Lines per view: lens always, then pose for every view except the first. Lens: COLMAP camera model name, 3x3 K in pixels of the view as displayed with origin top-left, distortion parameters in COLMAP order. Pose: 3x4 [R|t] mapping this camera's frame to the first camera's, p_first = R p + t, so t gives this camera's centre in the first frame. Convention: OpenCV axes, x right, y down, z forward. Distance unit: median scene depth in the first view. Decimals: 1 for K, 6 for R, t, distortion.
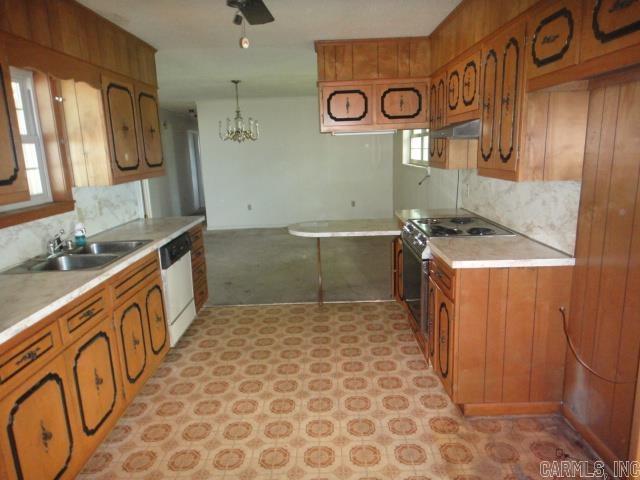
lens RADIAL K [[444.7, 0, 317.7], [0, 444.7, 237.7], [0, 0, 1]] dist [0.001626, 0.003336]
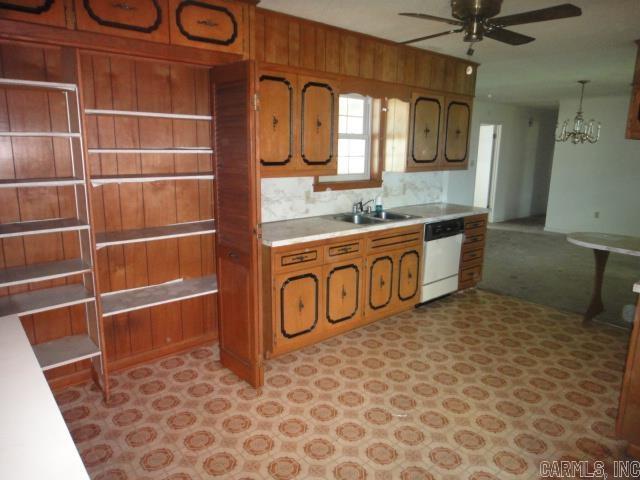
lens RADIAL K [[444.7, 0, 320.2], [0, 444.7, 240.6], [0, 0, 1]] dist [0.001626, 0.003336]
pose [[0.656766, 0.209192, -0.724498, 0.399550], [-0.193799, 0.975305, 0.105930, -0.007849], [0.728767, 0.070836, 0.681088, -0.104865]]
